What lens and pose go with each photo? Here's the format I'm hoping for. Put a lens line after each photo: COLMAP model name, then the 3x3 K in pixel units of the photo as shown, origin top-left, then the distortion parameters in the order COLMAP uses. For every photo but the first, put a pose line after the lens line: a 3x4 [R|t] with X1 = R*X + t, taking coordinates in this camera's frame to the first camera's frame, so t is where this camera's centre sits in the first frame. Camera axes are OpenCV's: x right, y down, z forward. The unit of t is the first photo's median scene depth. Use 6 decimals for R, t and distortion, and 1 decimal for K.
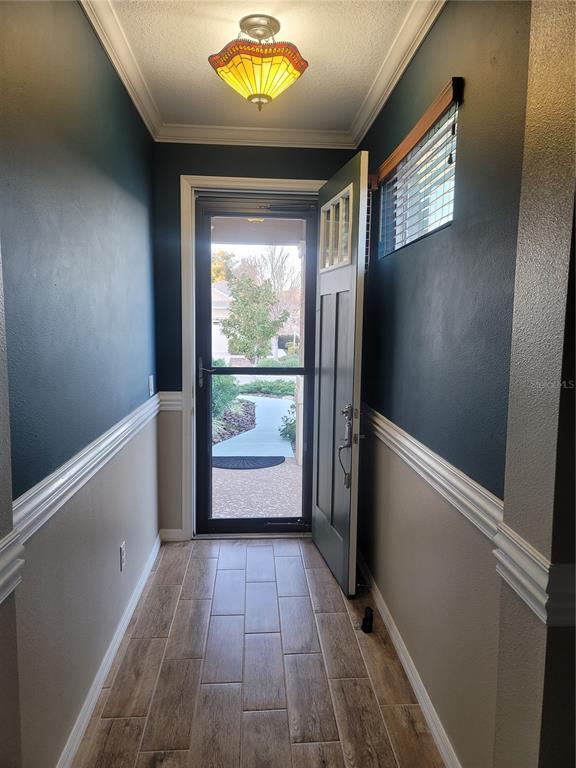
lens RADIAL K [[553.1, 0, 288.0], [0, 553.1, 384.0], [0, 0, 1]] dist [0.072851, -0.064875]
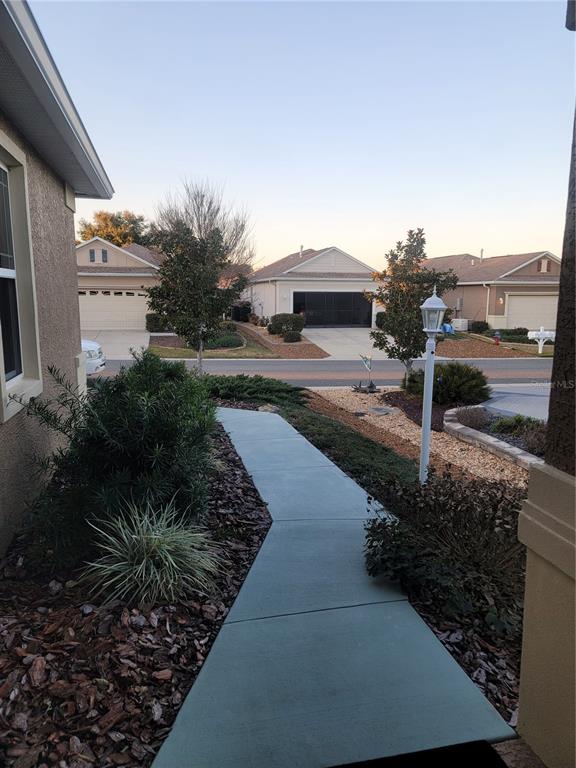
lens RADIAL K [[553.1, 0, 288.0], [0, 553.1, 384.0], [0, 0, 1]] dist [0.072851, -0.064875]
pose [[0.987772, -0.030857, 0.152823, -0.031908], [0.023048, 0.998349, 0.052612, -0.016057], [-0.154194, -0.048447, 0.986852, 0.156267]]
